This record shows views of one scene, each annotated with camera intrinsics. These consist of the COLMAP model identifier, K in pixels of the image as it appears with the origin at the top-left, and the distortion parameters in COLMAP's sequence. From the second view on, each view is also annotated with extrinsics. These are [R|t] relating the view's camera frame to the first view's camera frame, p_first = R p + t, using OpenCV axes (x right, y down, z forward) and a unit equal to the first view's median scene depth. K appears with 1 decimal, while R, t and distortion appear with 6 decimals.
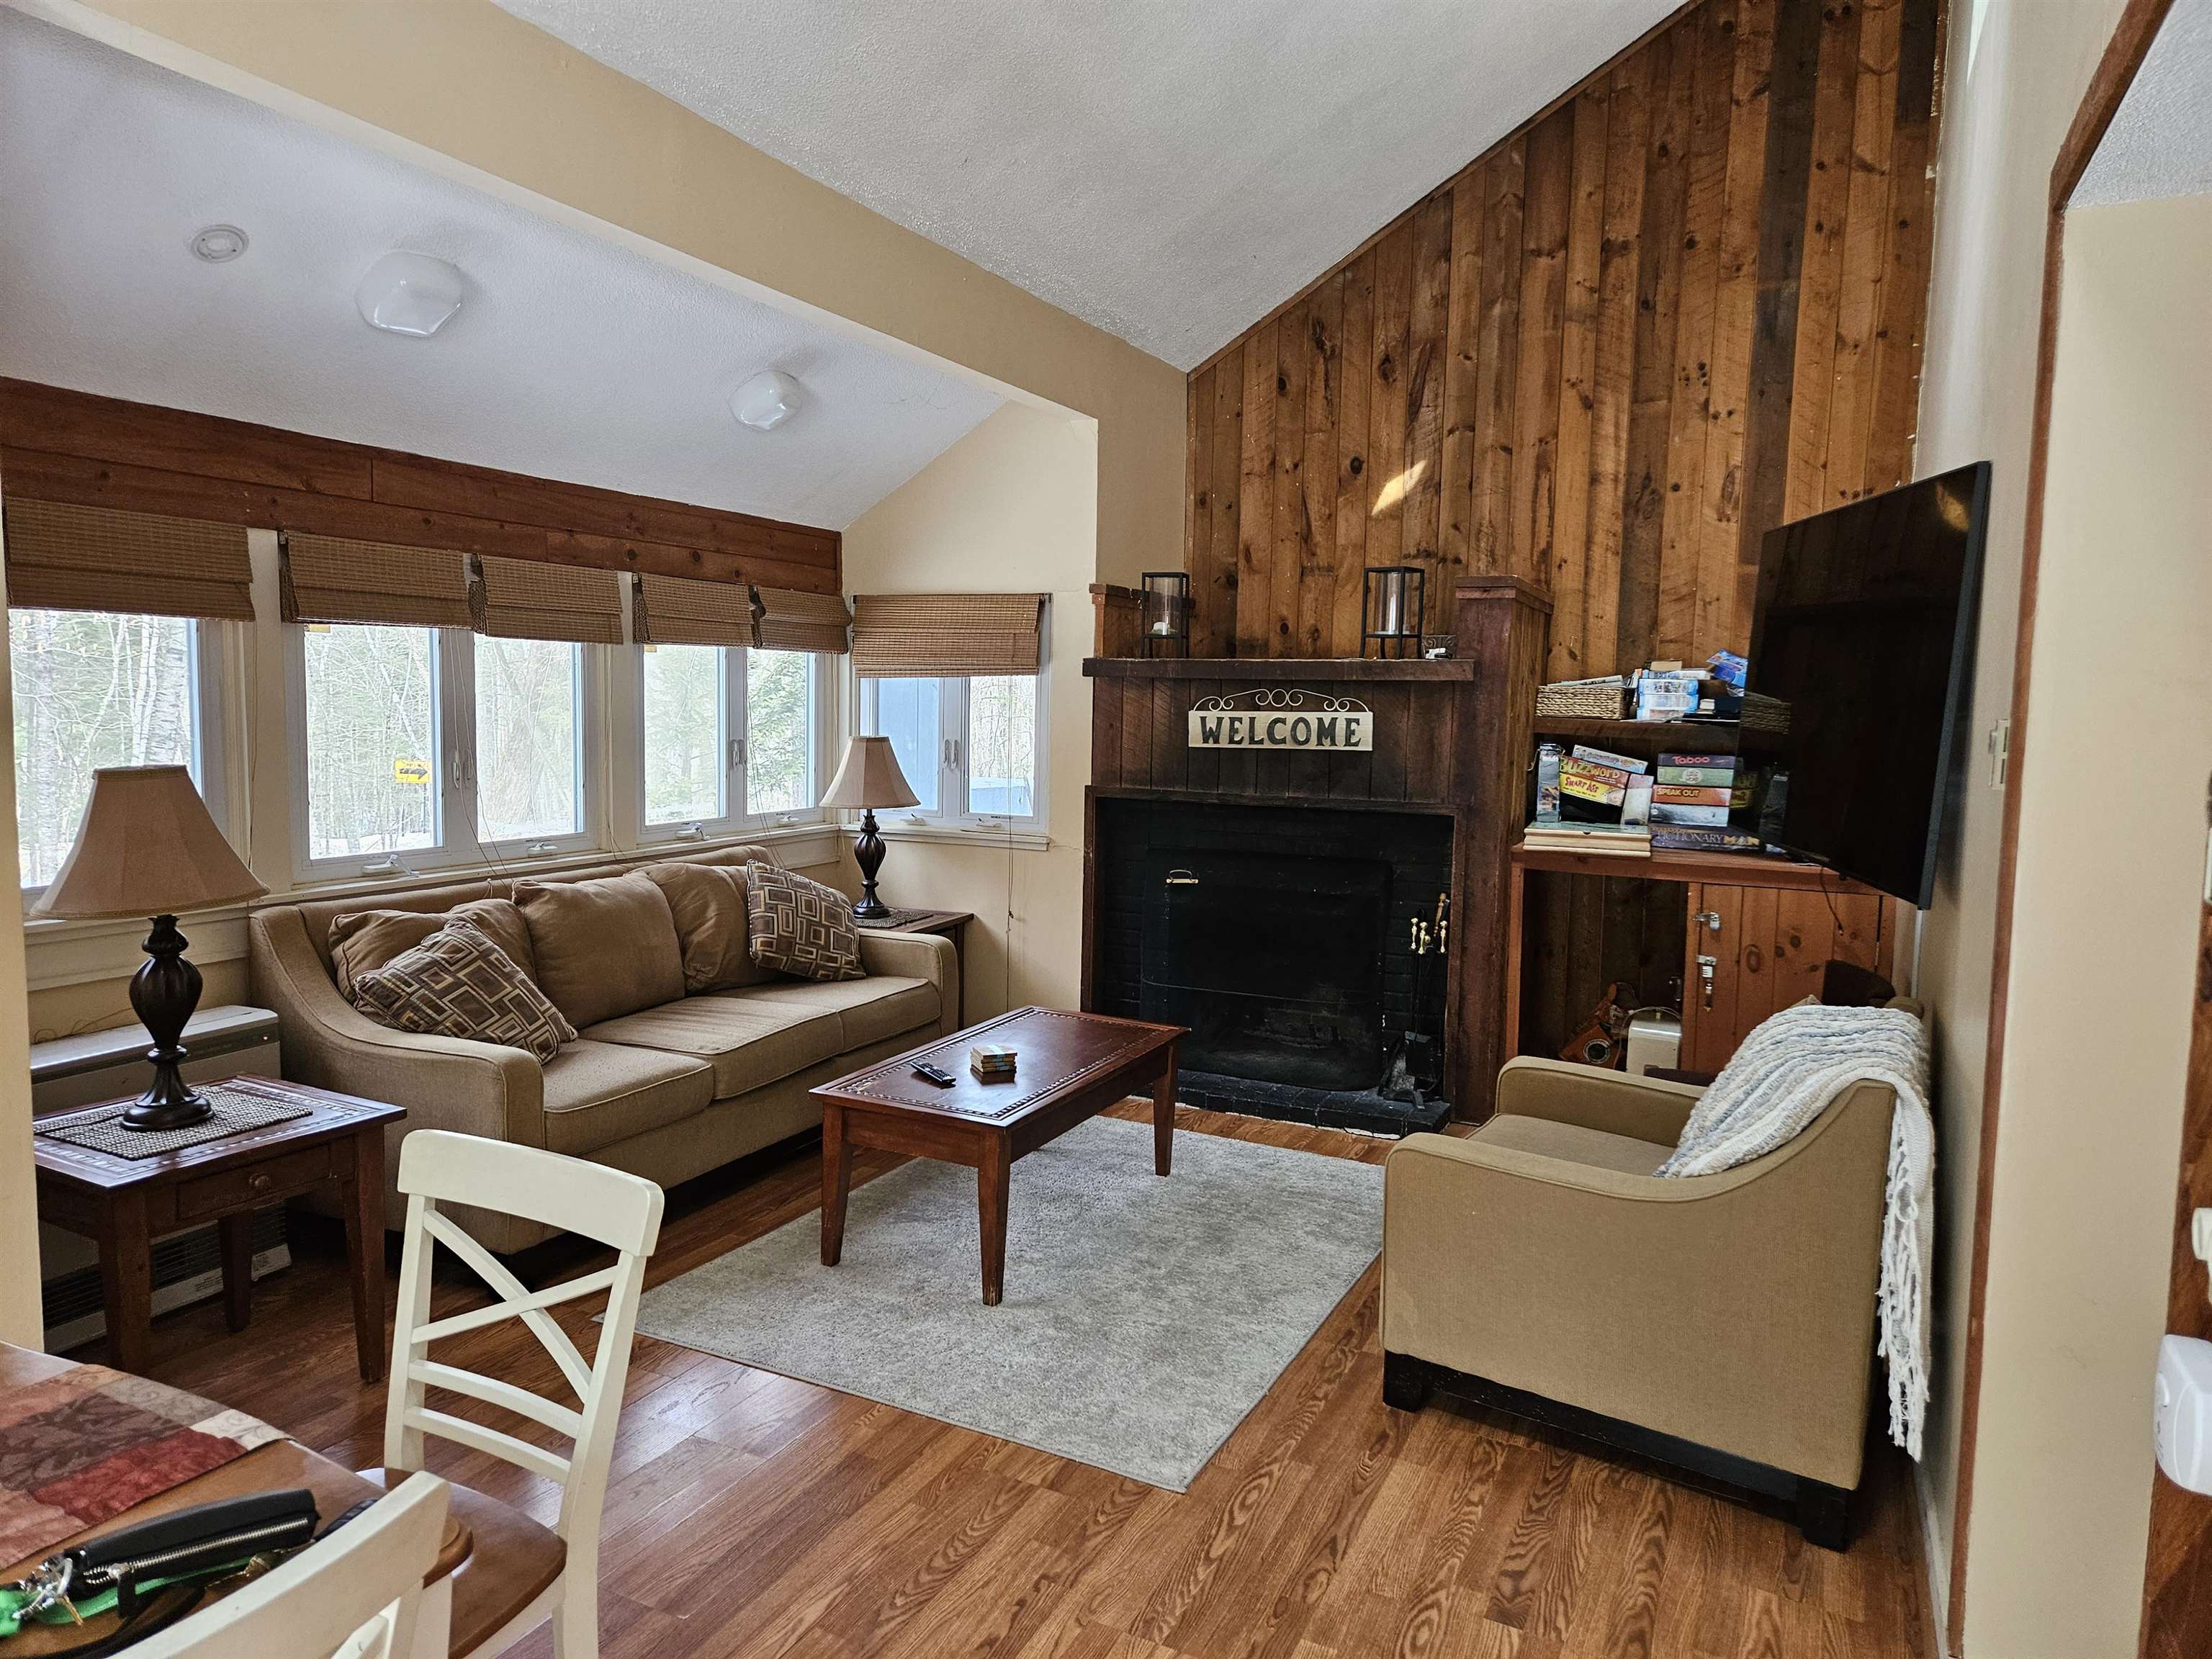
lens RADIAL K [[1473.2, 0, 1094.0], [0, 1473.2, 819.9], [0, 0, 1]] dist [0.077169, -0.064004]
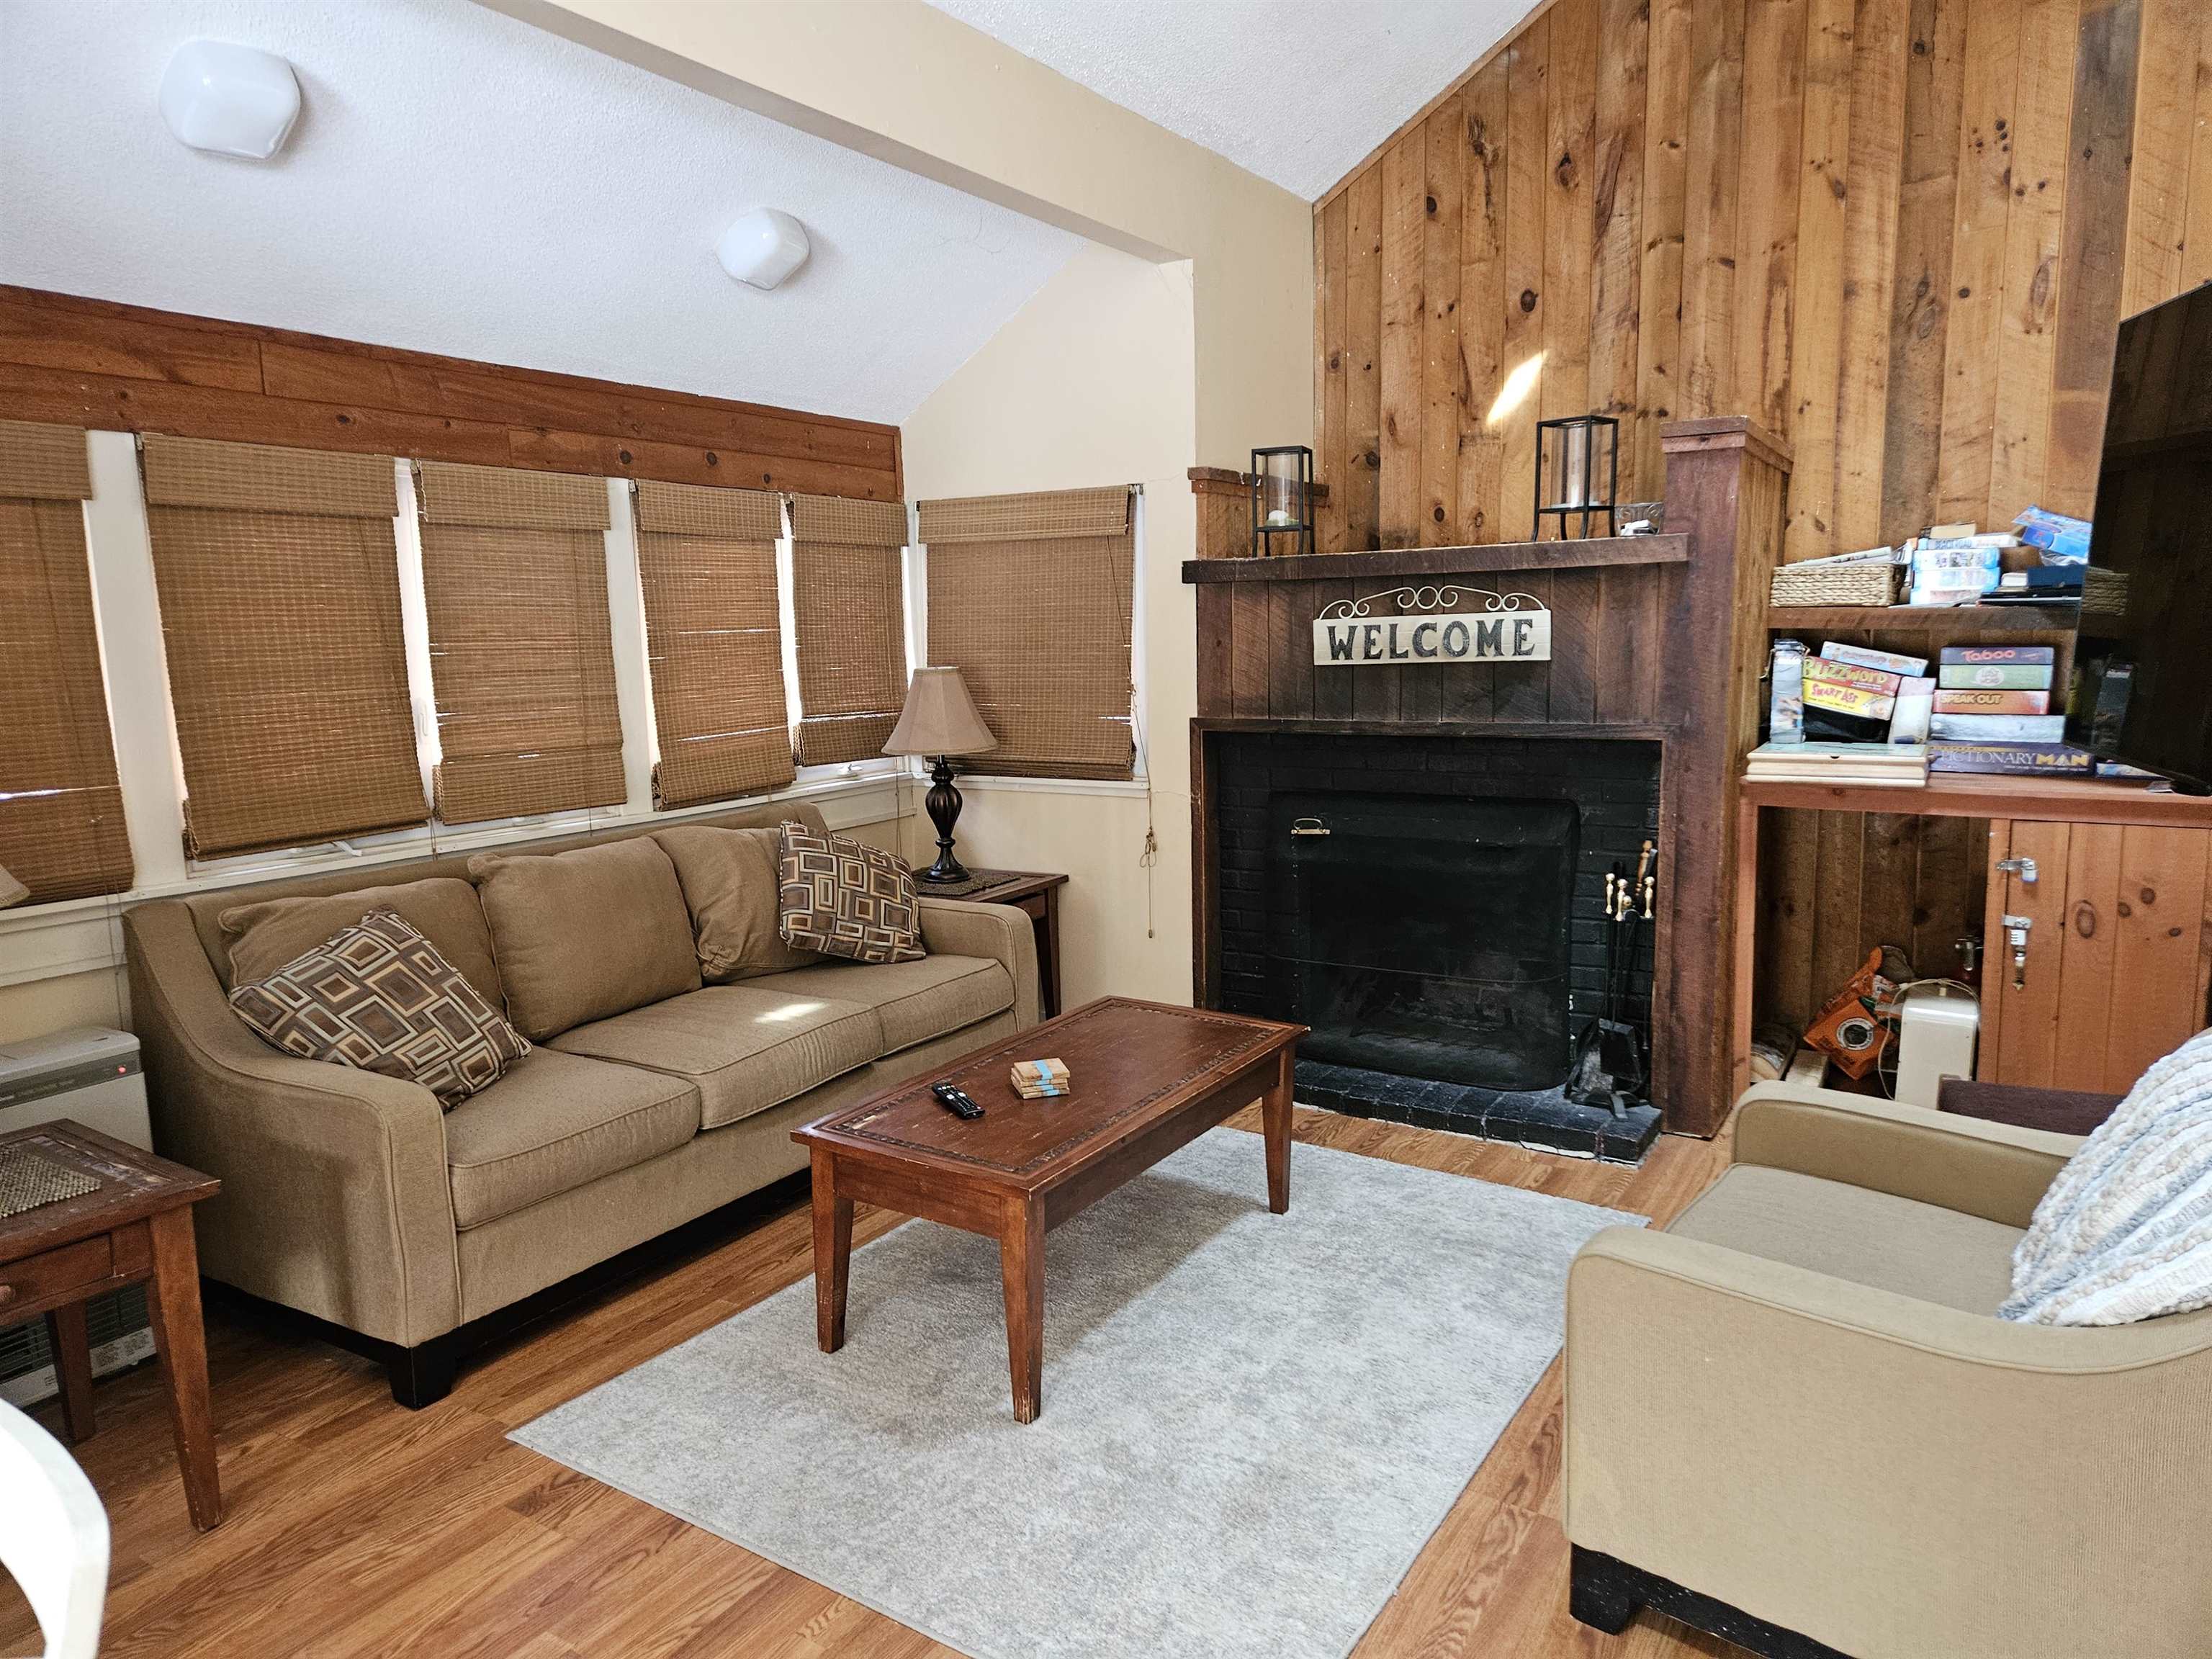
lens RADIAL K [[1473.2, 0, 1091.1], [0, 1473.2, 825.9], [0, 0, 1]] dist [0.077169, -0.064004]
pose [[0.991866, -0.024537, -0.124898, 0.043958], [0.030732, 0.998379, 0.047916, -0.004450], [0.123520, -0.051364, 0.991012, 0.191027]]
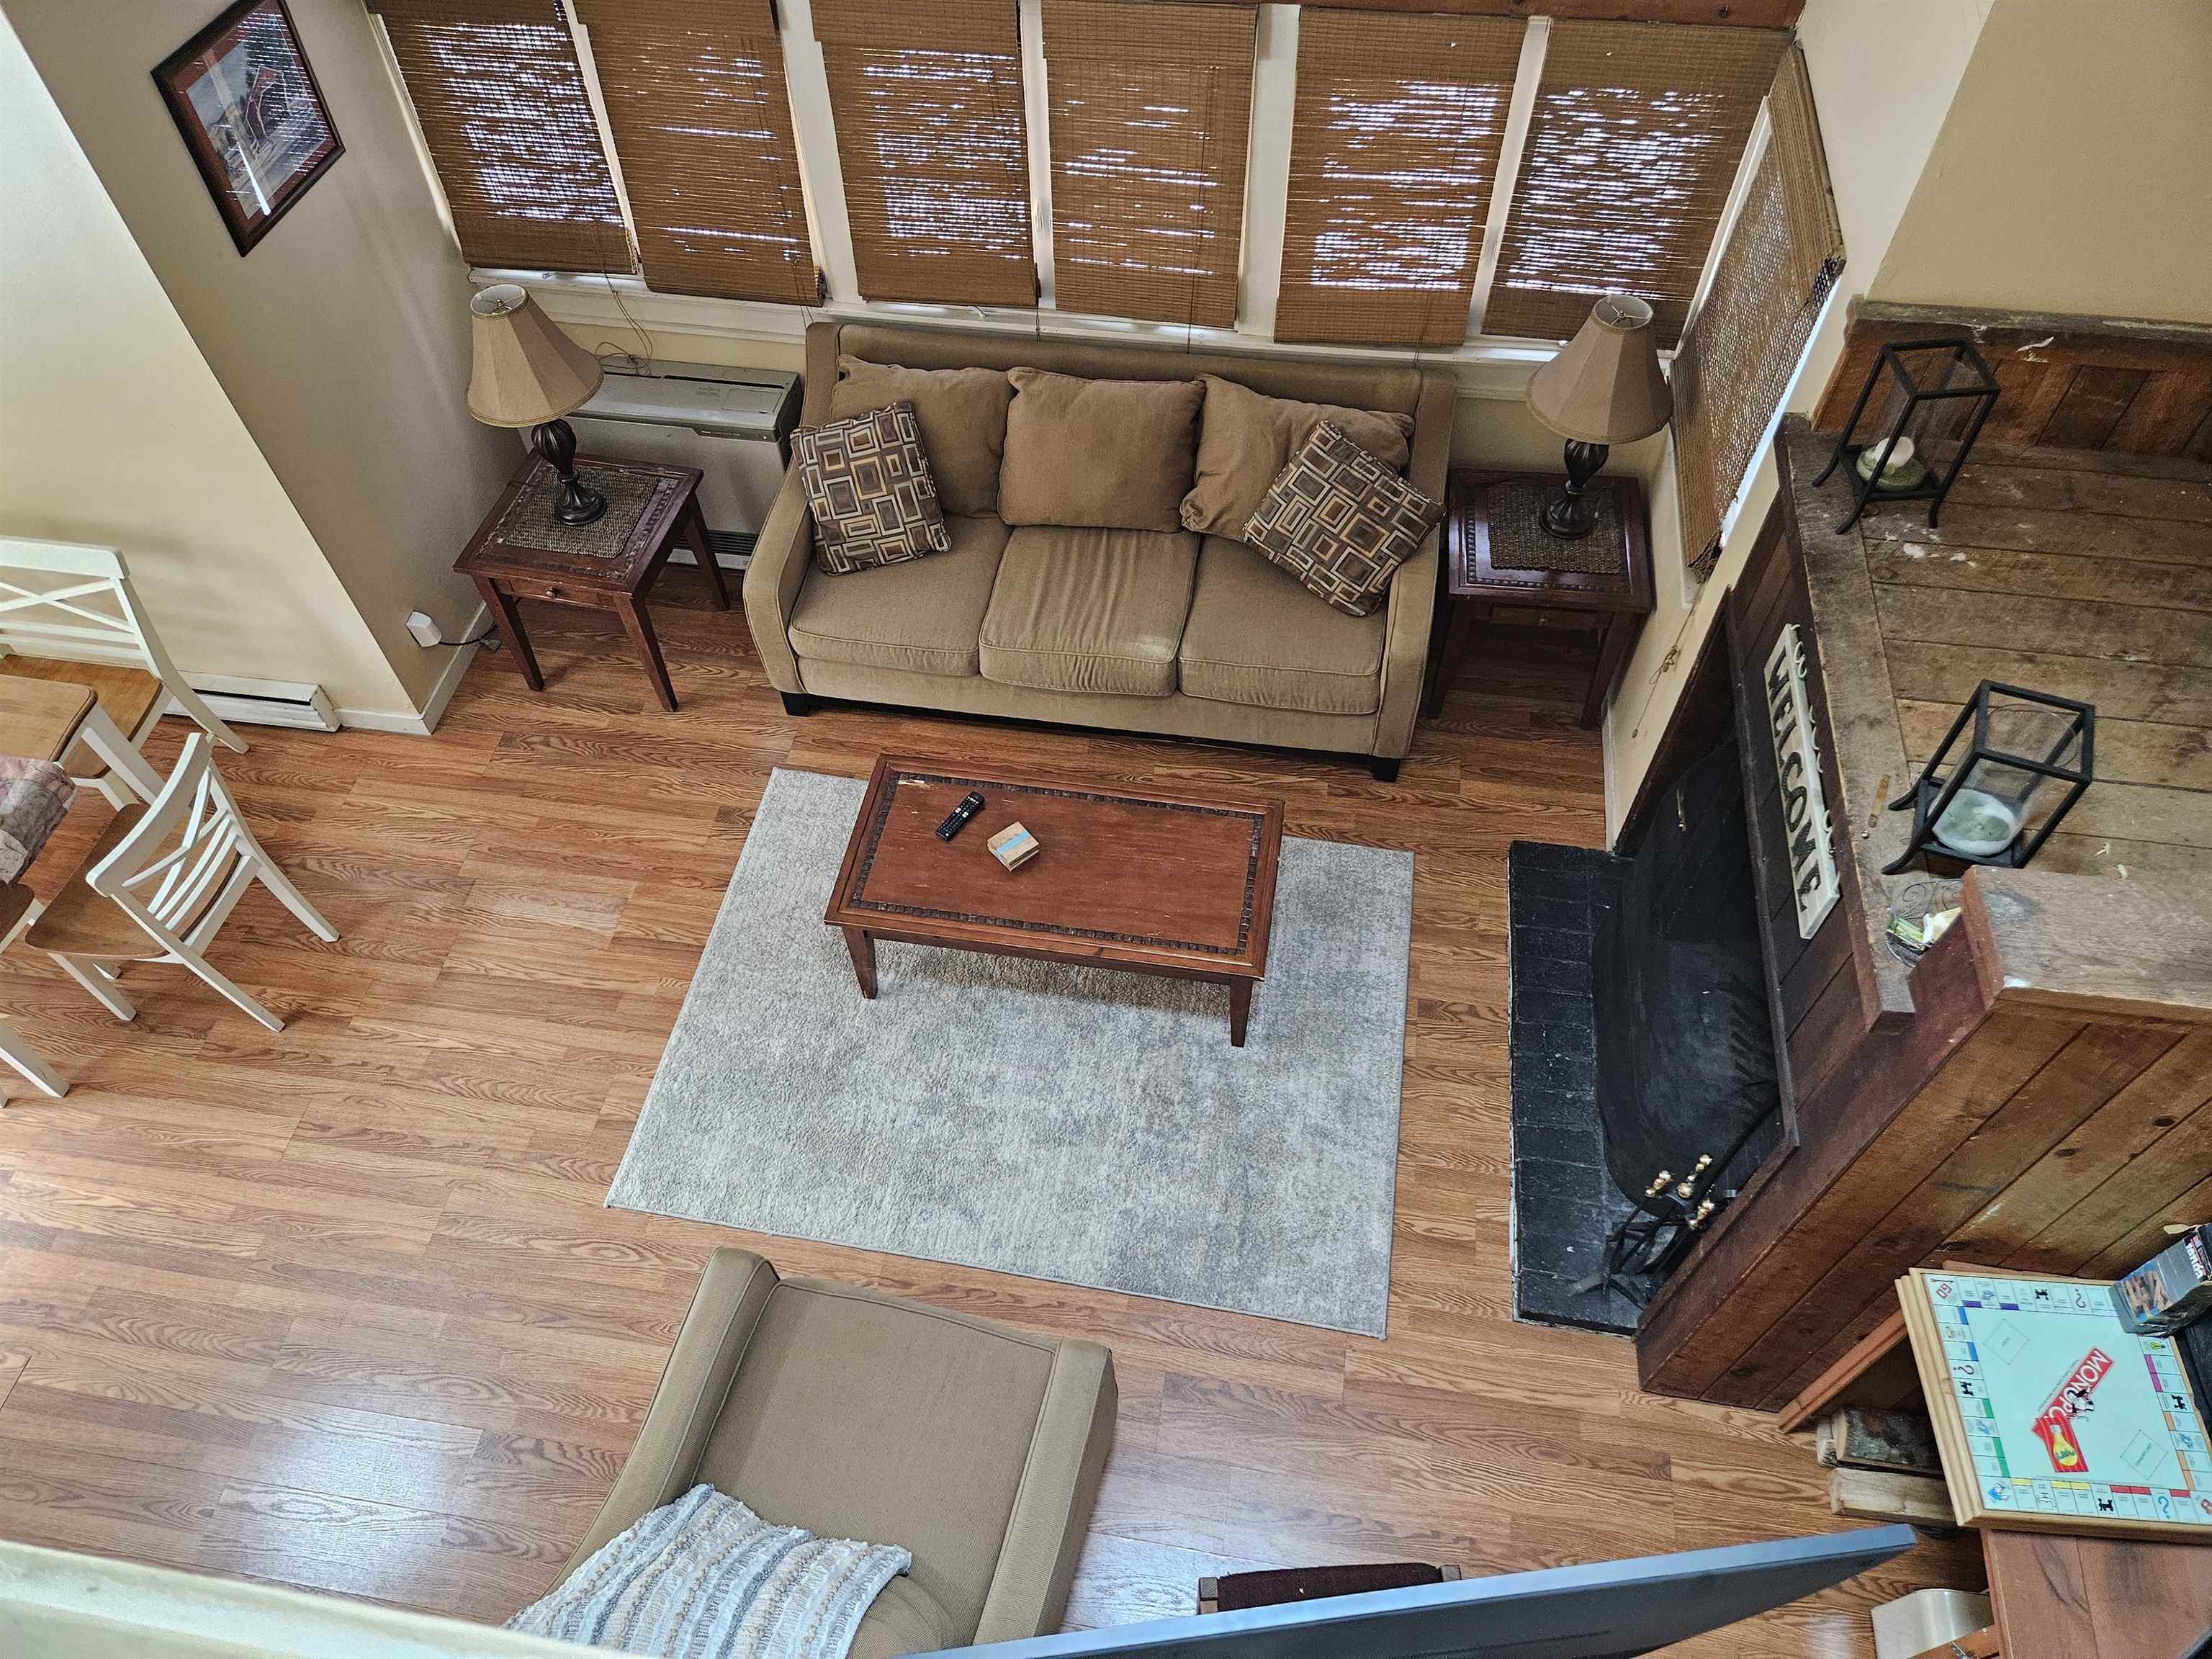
lens RADIAL K [[1473.2, 0, 1095.8], [0, 1473.2, 848.0], [0, 0, 1]] dist [0.077169, -0.064004]
pose [[0.277766, 0.758364, -0.589686, 0.403857], [-0.051869, 0.624786, 0.779071, -0.463514], [0.959247, -0.185813, 0.212880, 0.646523]]
